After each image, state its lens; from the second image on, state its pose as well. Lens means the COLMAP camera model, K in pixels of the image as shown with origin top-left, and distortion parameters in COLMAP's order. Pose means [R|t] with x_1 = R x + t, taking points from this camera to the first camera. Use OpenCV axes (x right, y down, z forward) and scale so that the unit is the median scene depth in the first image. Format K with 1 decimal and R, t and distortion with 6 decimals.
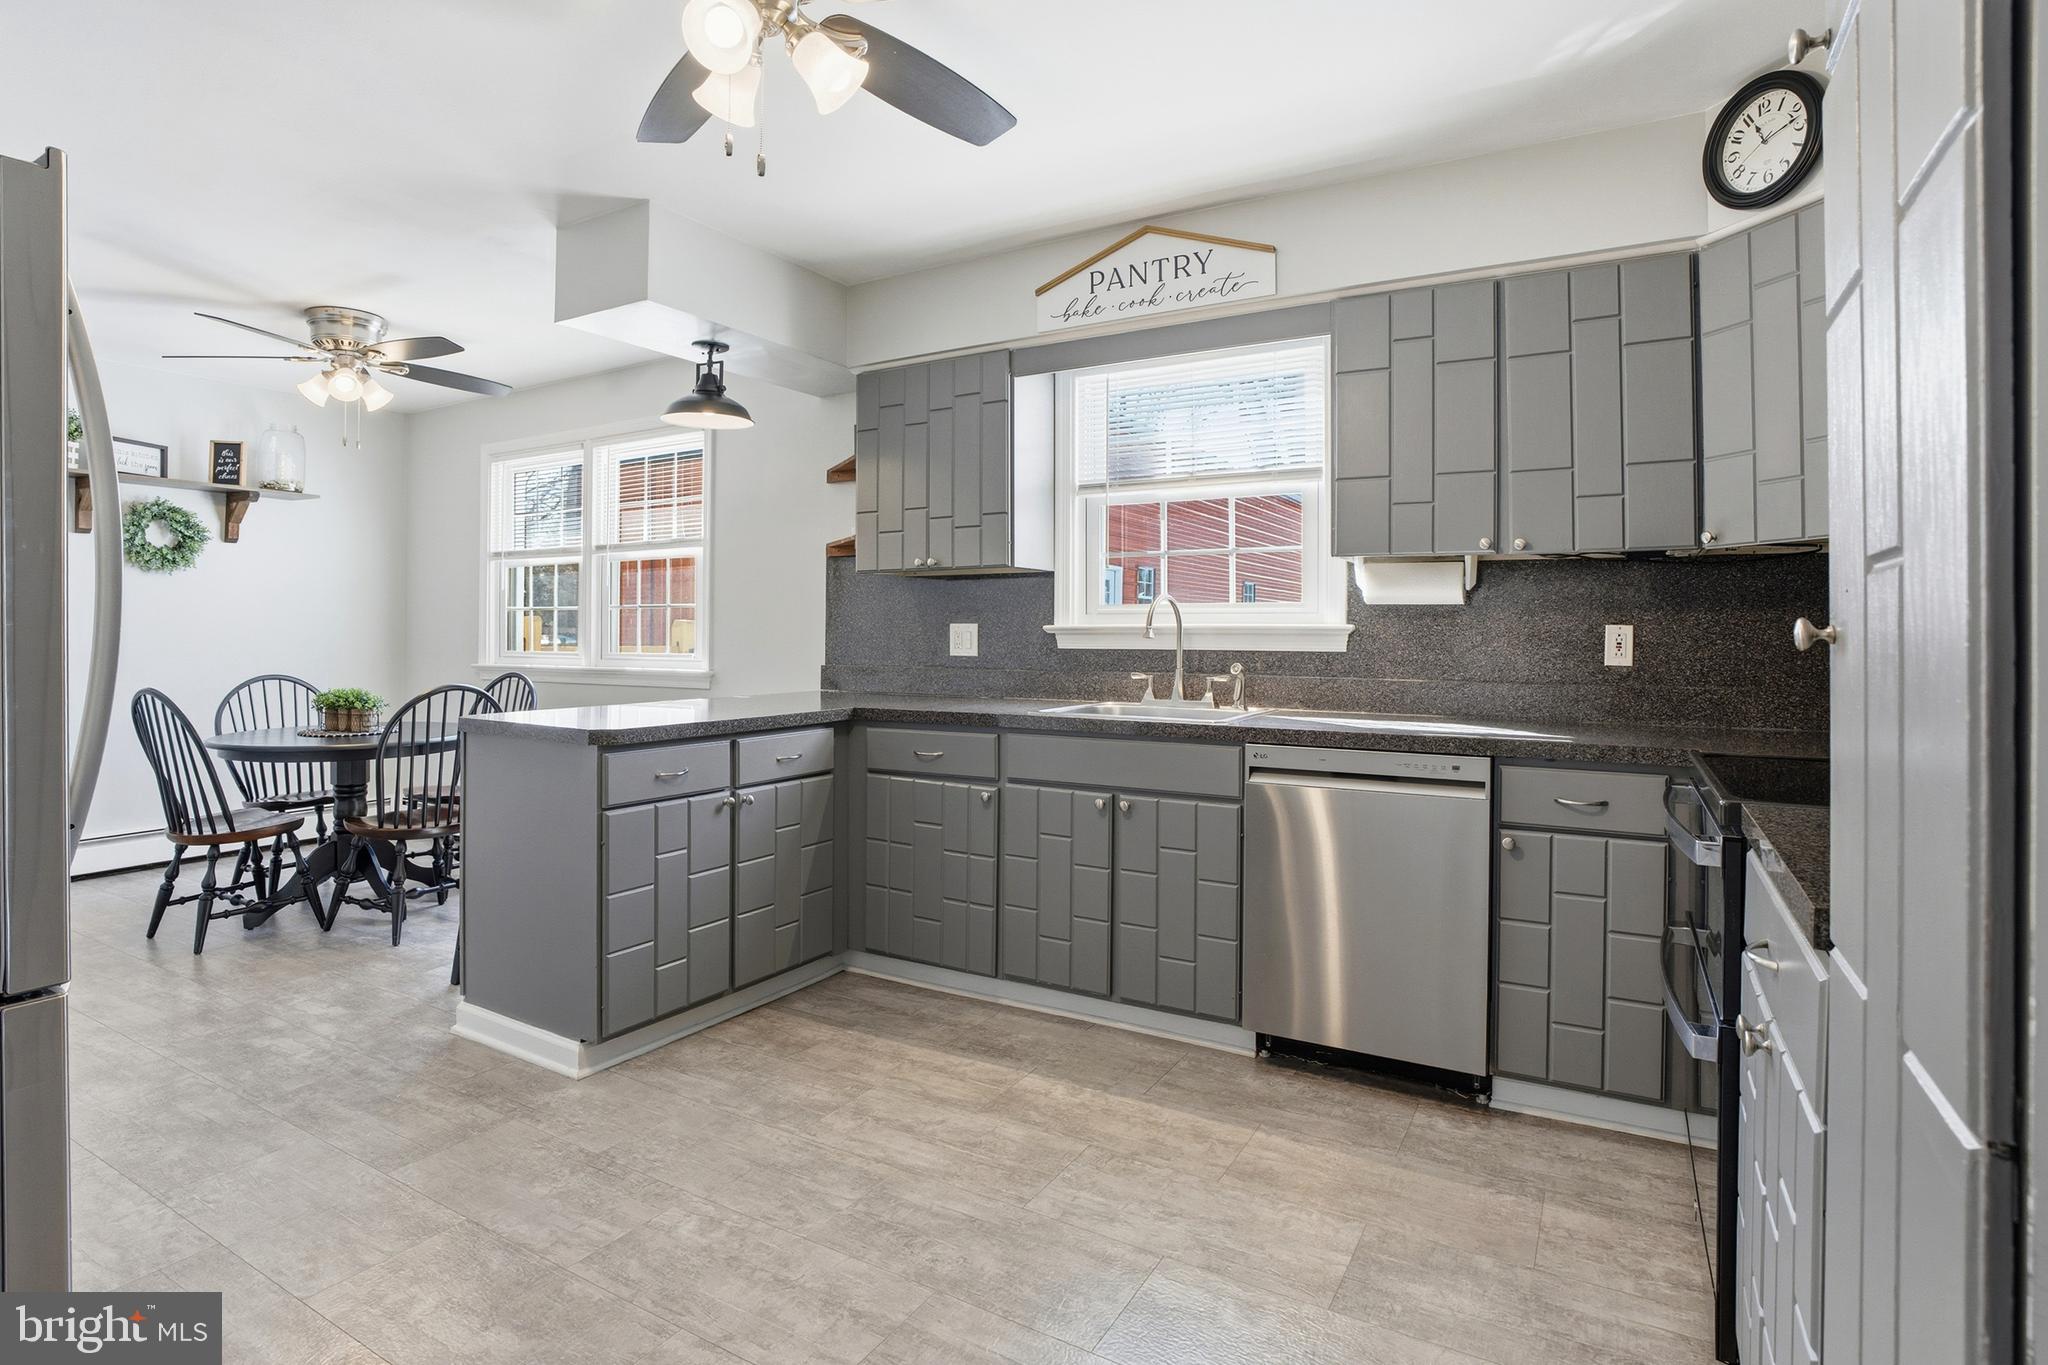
lens RADIAL K [[1026.8, 0, 991.6], [0, 1026.8, 619.7], [0, 0, 1]] dist [-0.043536, 0.004723]
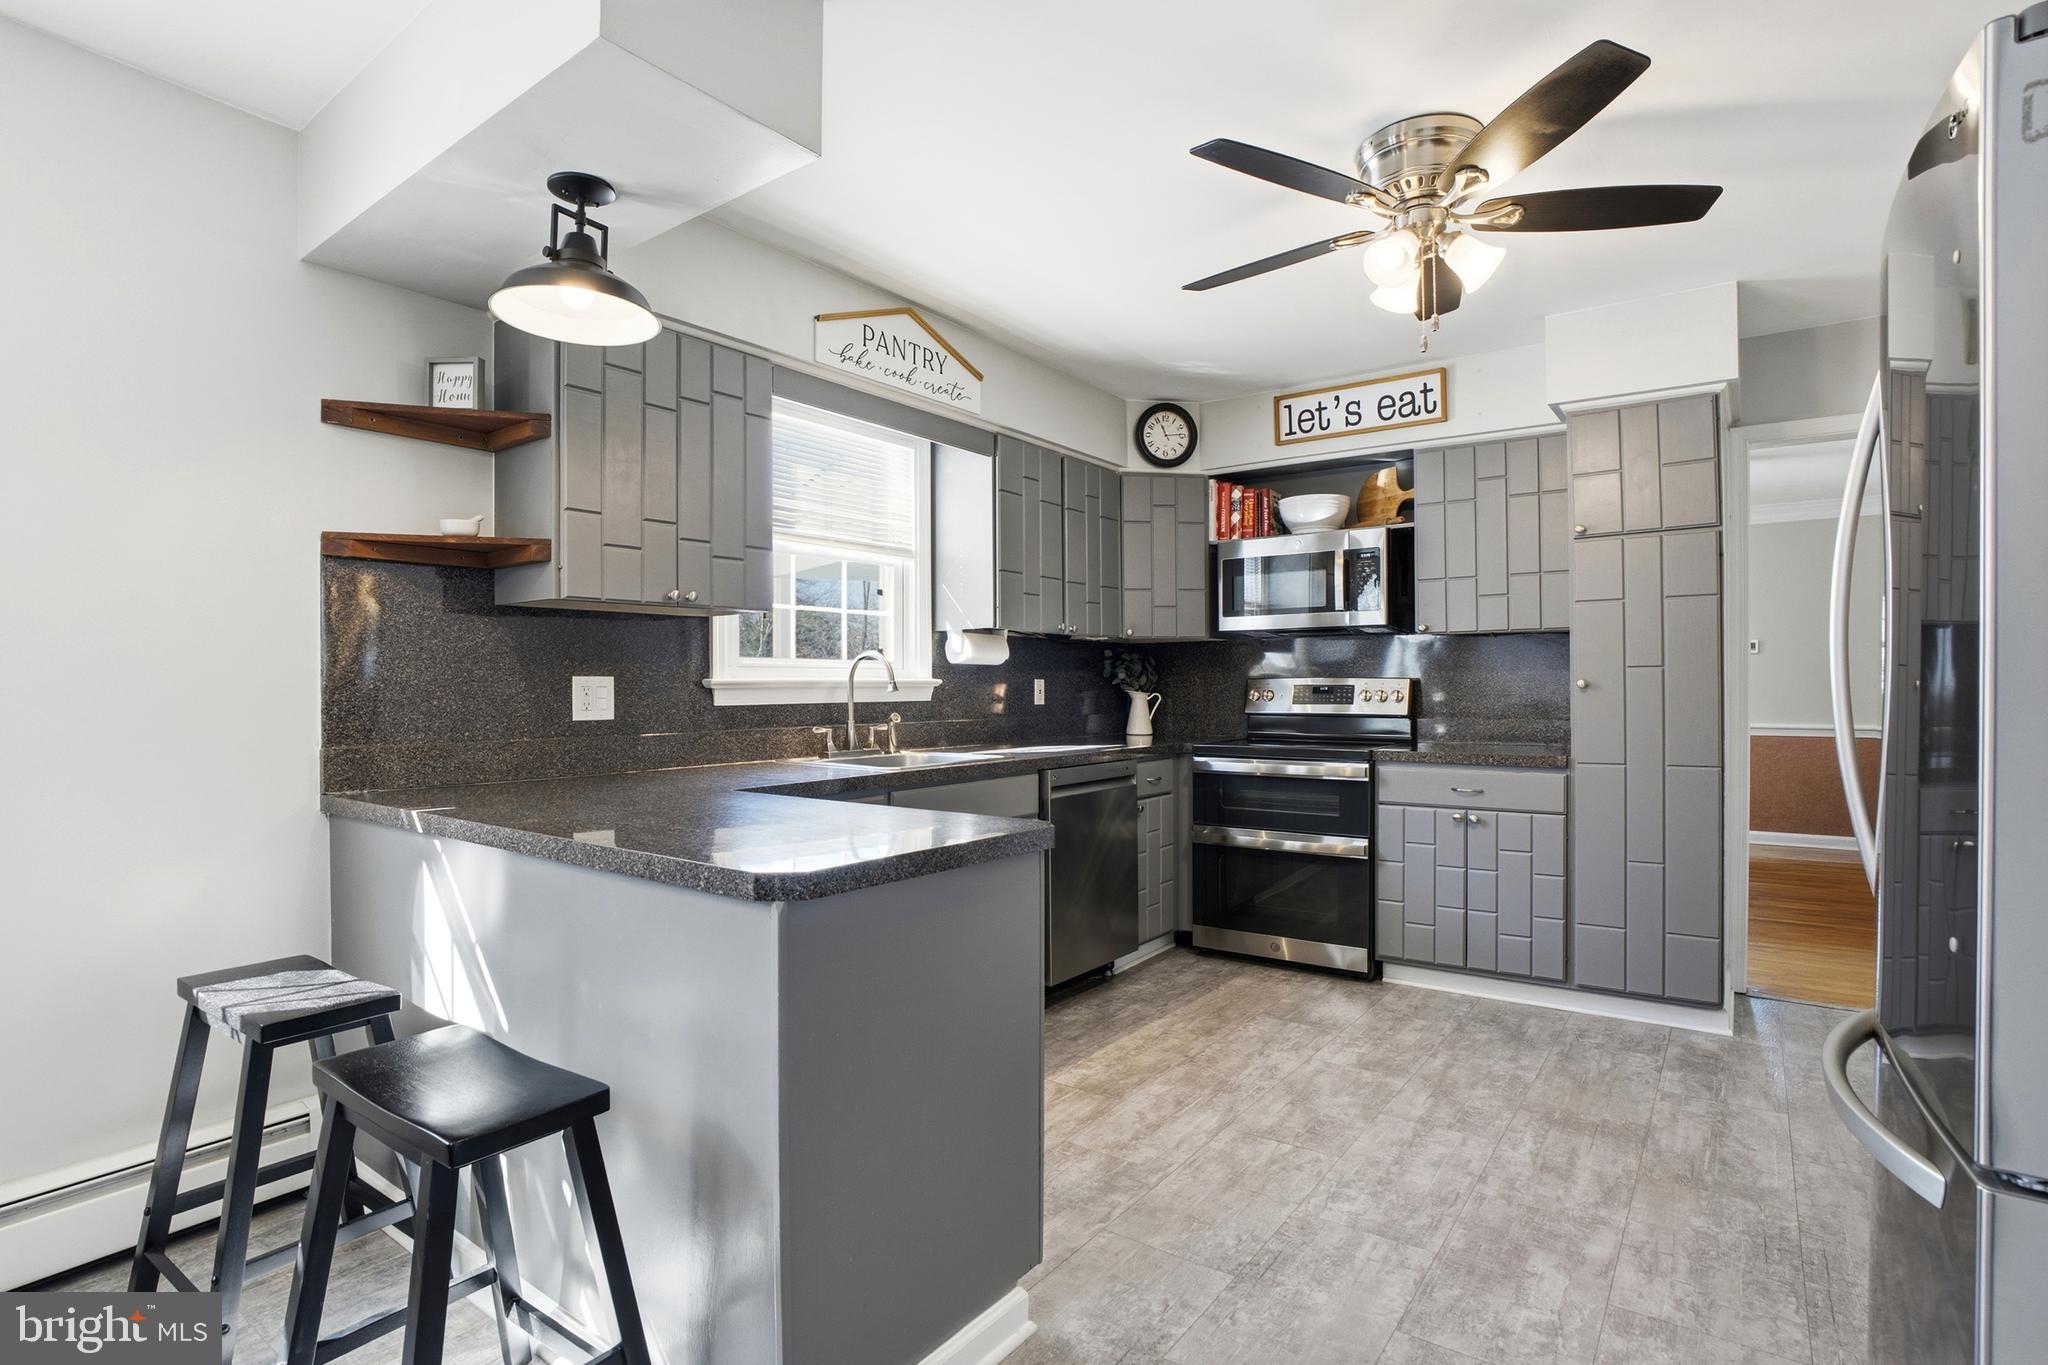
lens RADIAL K [[1026.8, 0, 1016.0], [0, 1026.8, 685.7], [0, 0, 1]] dist [-0.043536, 0.004723]
pose [[0.090904, -0.004467, 0.995850, -0.976434], [-0.006727, 0.999964, 0.005100, 0.006309], [-0.995837, -0.007162, 0.090871, 0.844015]]
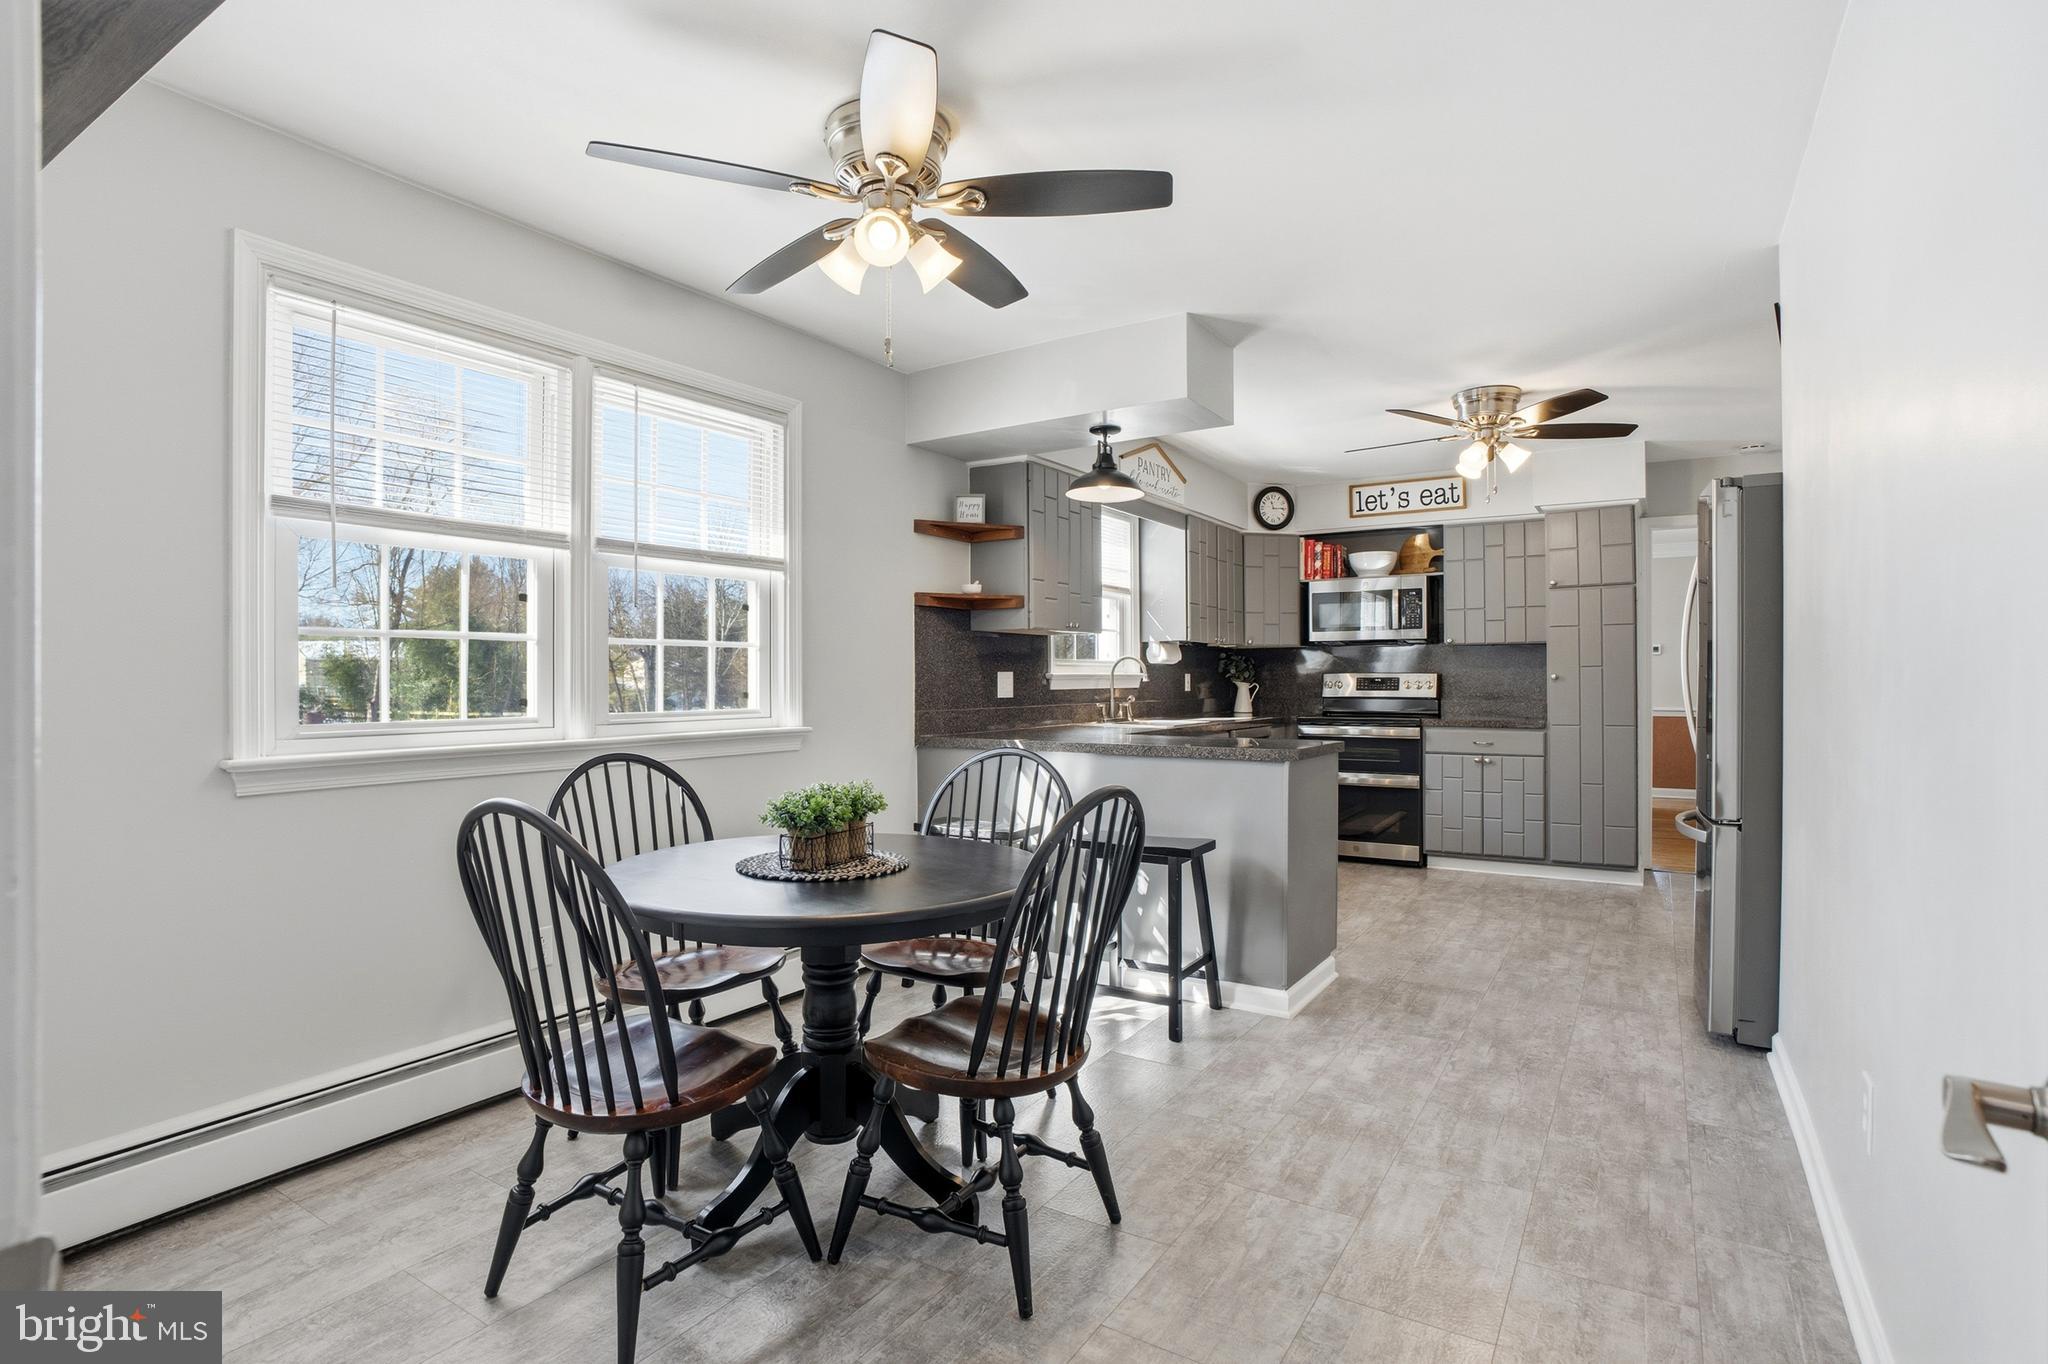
lens RADIAL K [[1026.8, 0, 1014.6], [0, 1026.8, 682.4], [0, 0, 1]] dist [-0.043536, 0.004723]
pose [[0.025169, -0.008205, 0.999650, -1.712676], [-0.008128, 0.999932, 0.008411, 0.007911], [-0.999650, -0.008337, 0.025101, 1.280695]]
